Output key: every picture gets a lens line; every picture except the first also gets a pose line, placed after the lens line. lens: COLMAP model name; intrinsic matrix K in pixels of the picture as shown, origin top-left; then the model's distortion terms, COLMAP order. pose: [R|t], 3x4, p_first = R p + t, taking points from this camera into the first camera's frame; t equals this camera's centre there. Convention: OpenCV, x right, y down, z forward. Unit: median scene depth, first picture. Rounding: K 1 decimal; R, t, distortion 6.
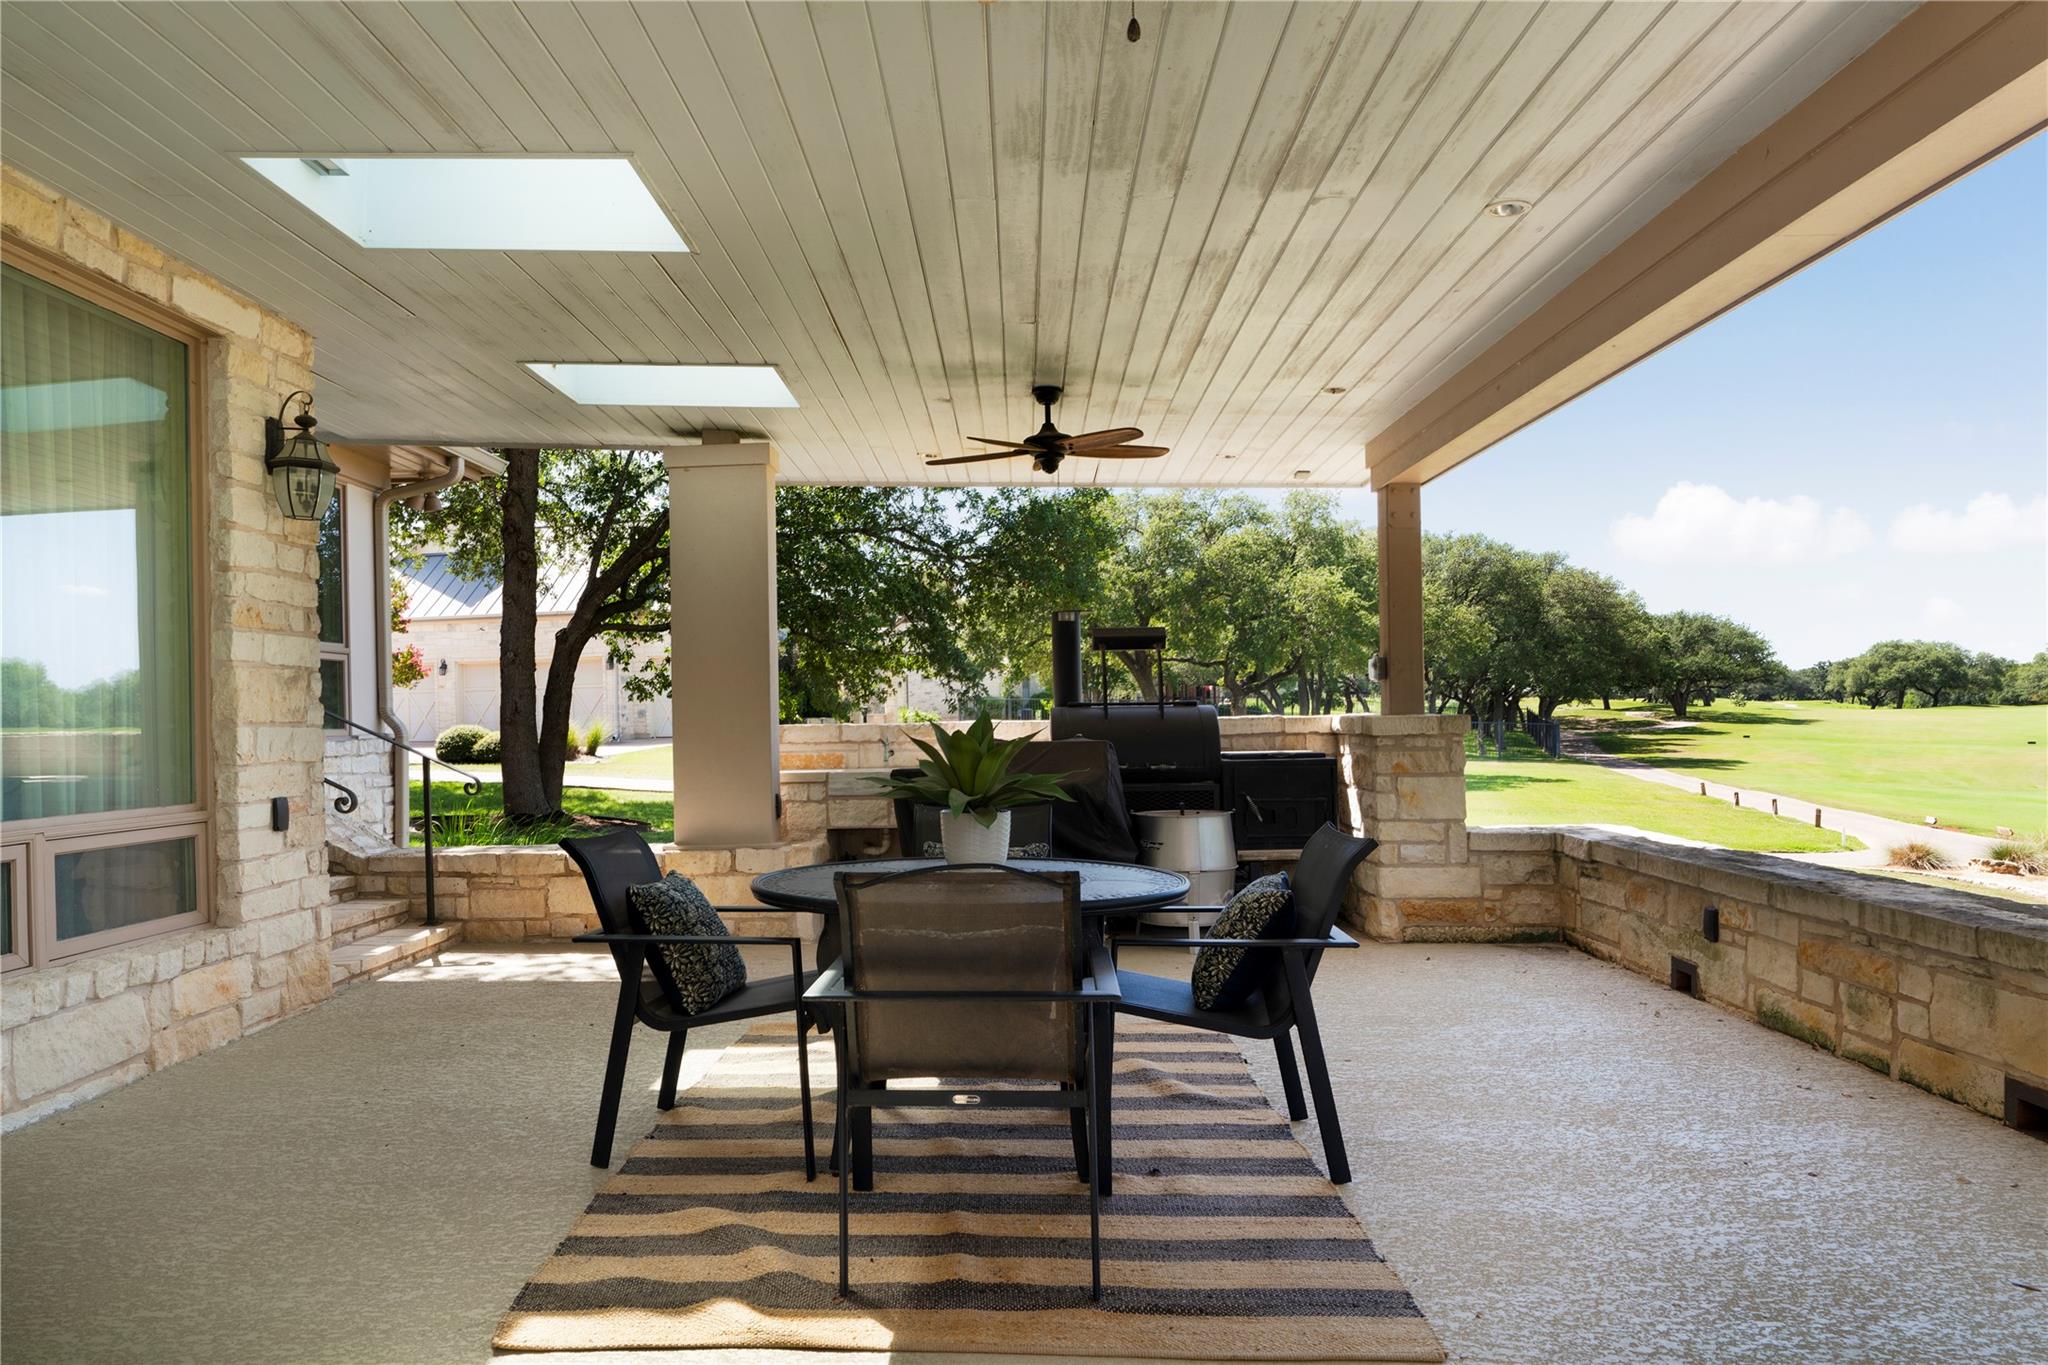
lens RADIAL K [[1325.4, 0, 934.1], [0, 1325.4, 716.1], [0, 0, 1]] dist [-0.003576, 0.005419]
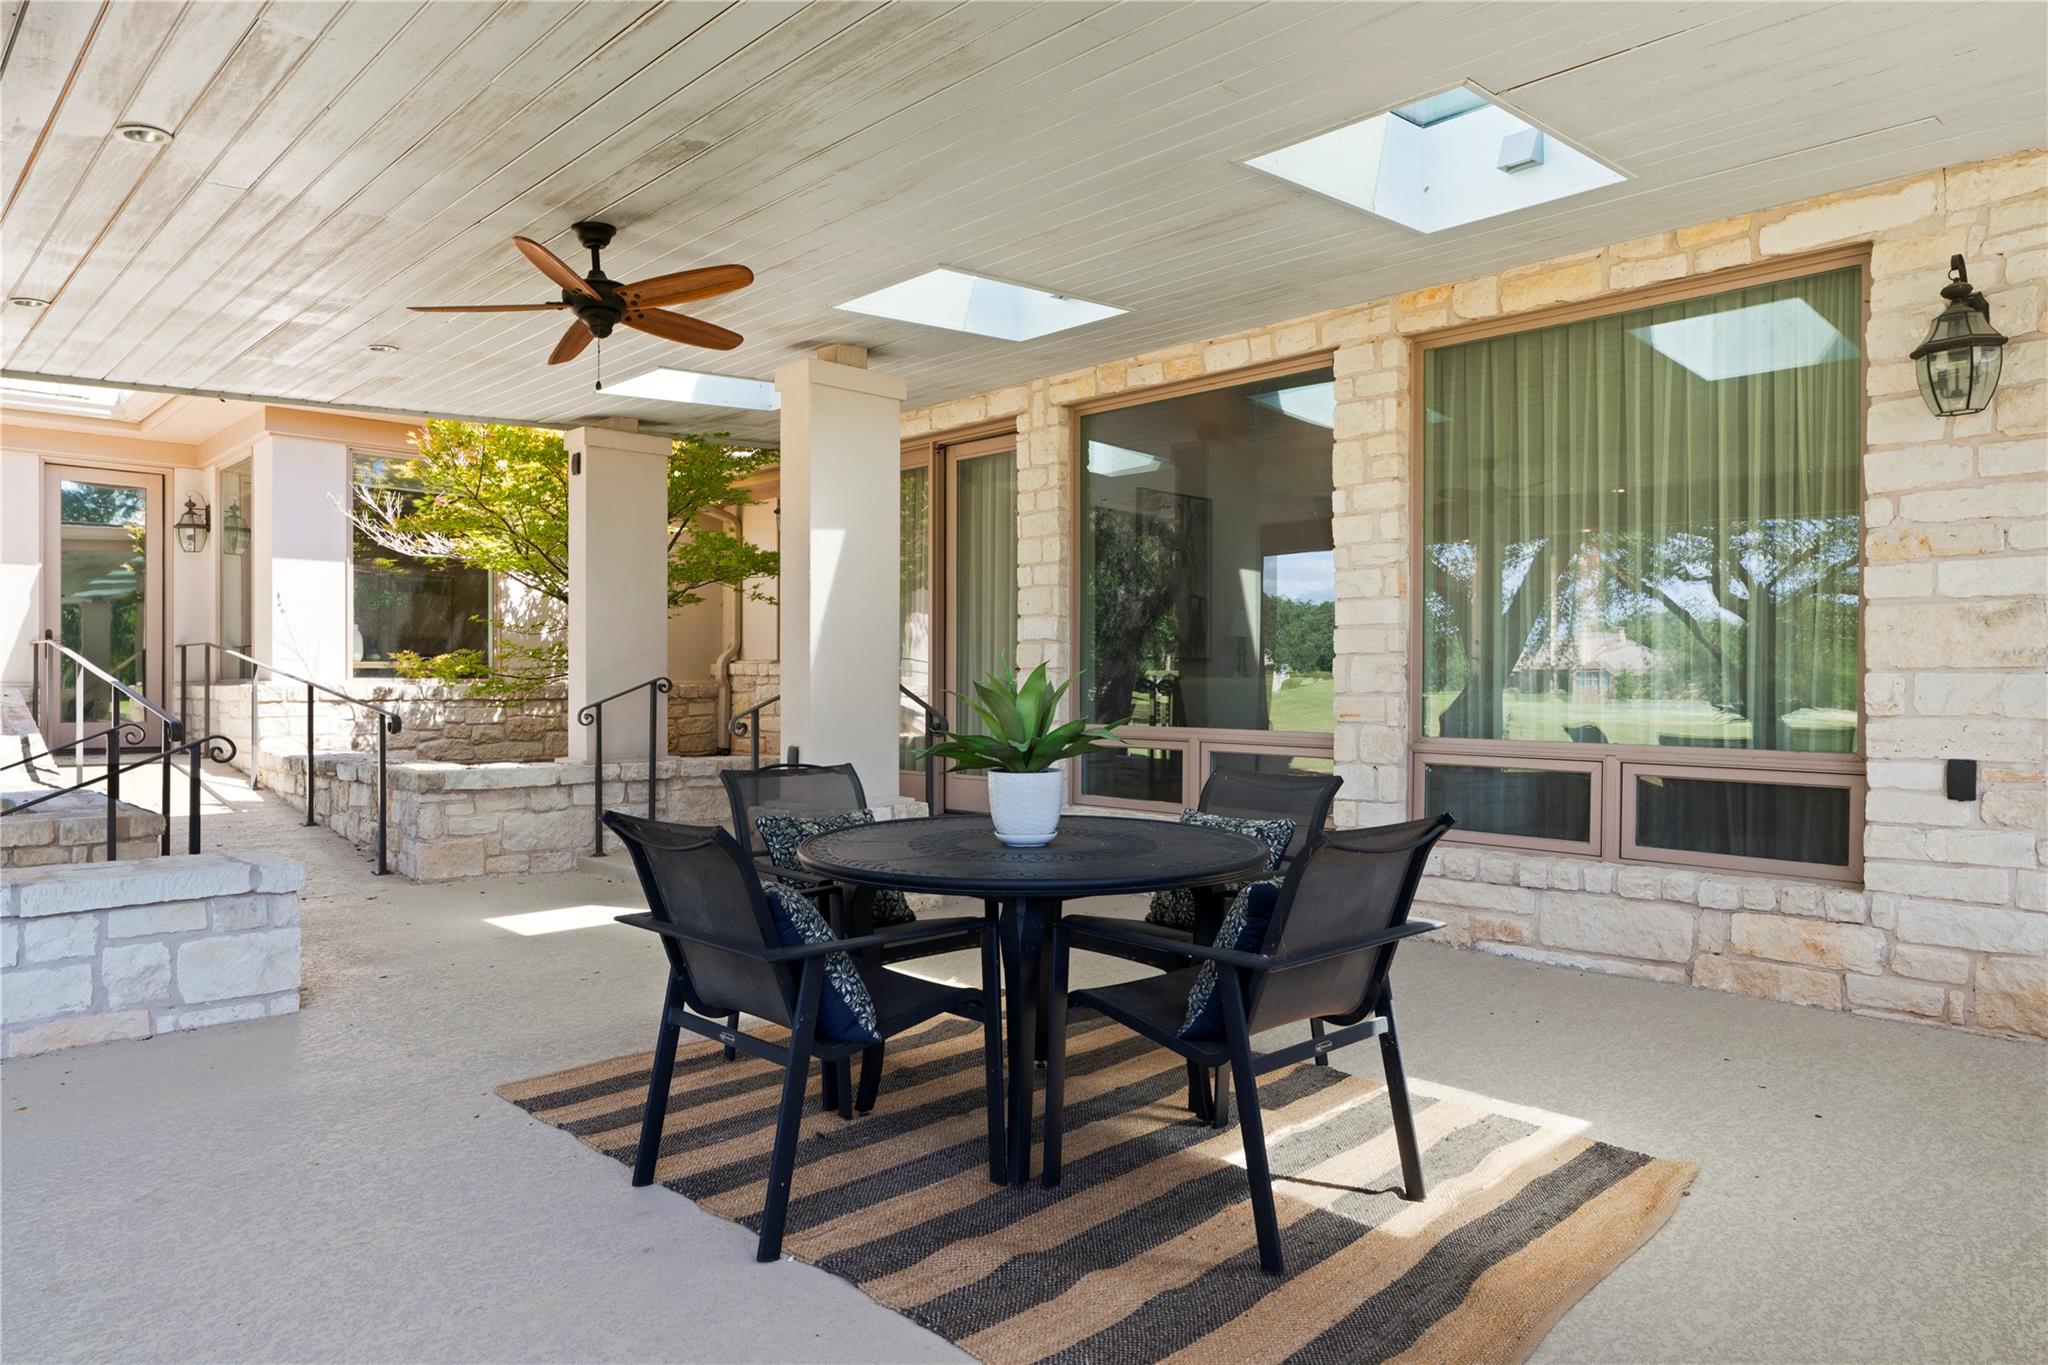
lens RADIAL K [[1325.4, 0, 1023.7], [0, 1325.4, 684.7], [0, 0, 1]] dist [-0.003576, 0.005419]
pose [[-0.675752, 0.015691, -0.736962, 0.426114], [0.008201, 0.999872, 0.013769, -0.000731], [0.737083, 0.003261, -0.675794, 0.958328]]
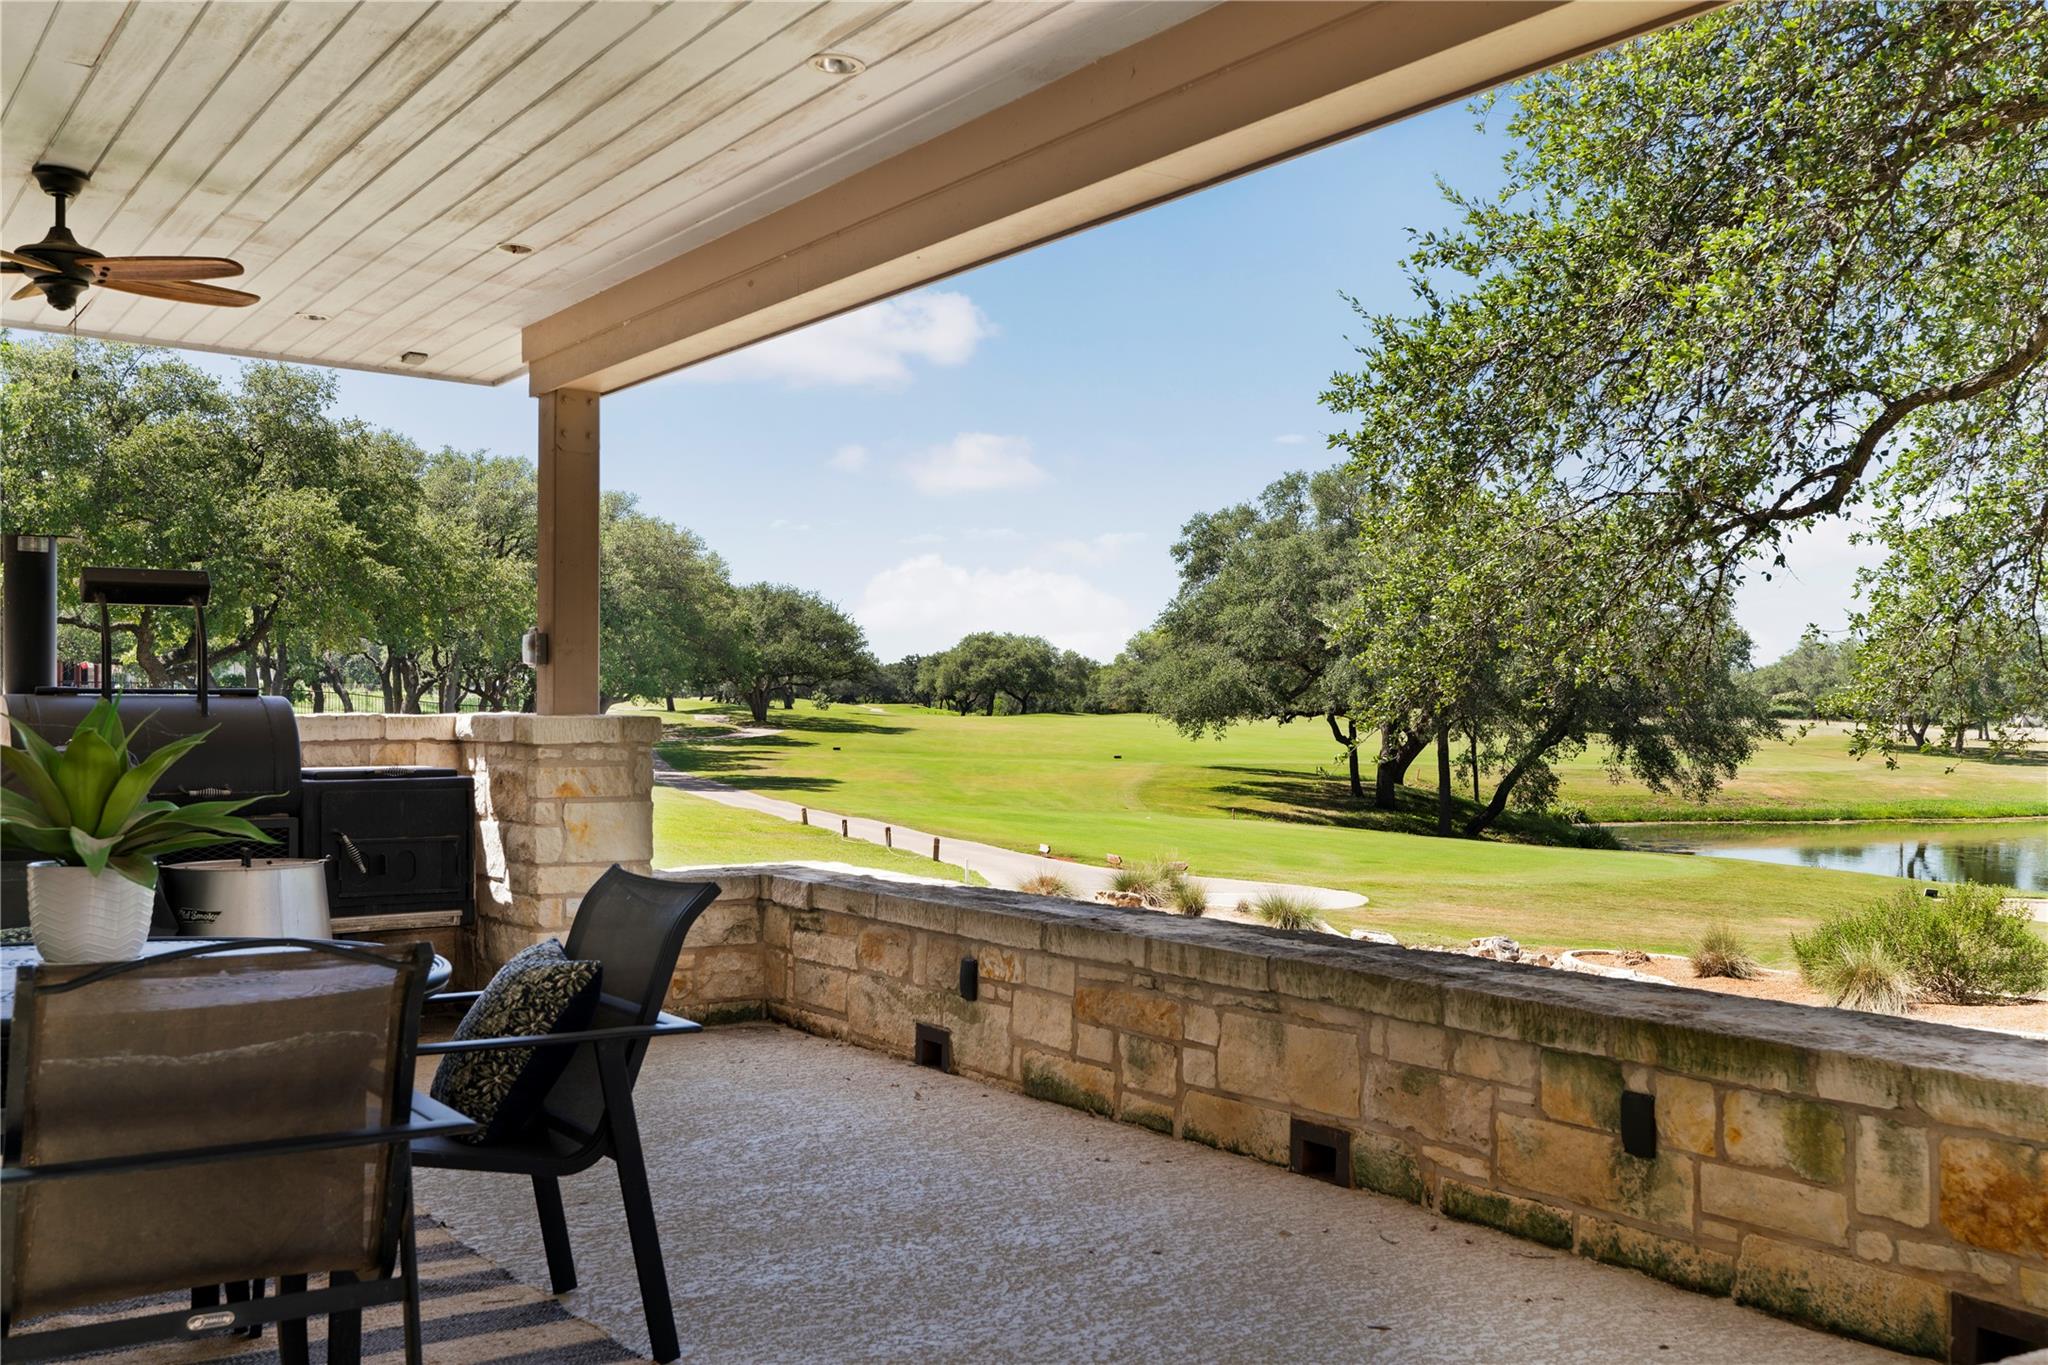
lens RADIAL K [[1991.3, 0, 1017.8], [0, 1991.3, 681.6], [0, 0, 1]] dist [0.017840, 0.000000]
pose [[0.797714, 0.024147, 0.602552, -0.109722], [-0.013769, 0.999667, -0.021832, 0.001209], [-0.602878, 0.009119, 0.797781, 0.005363]]
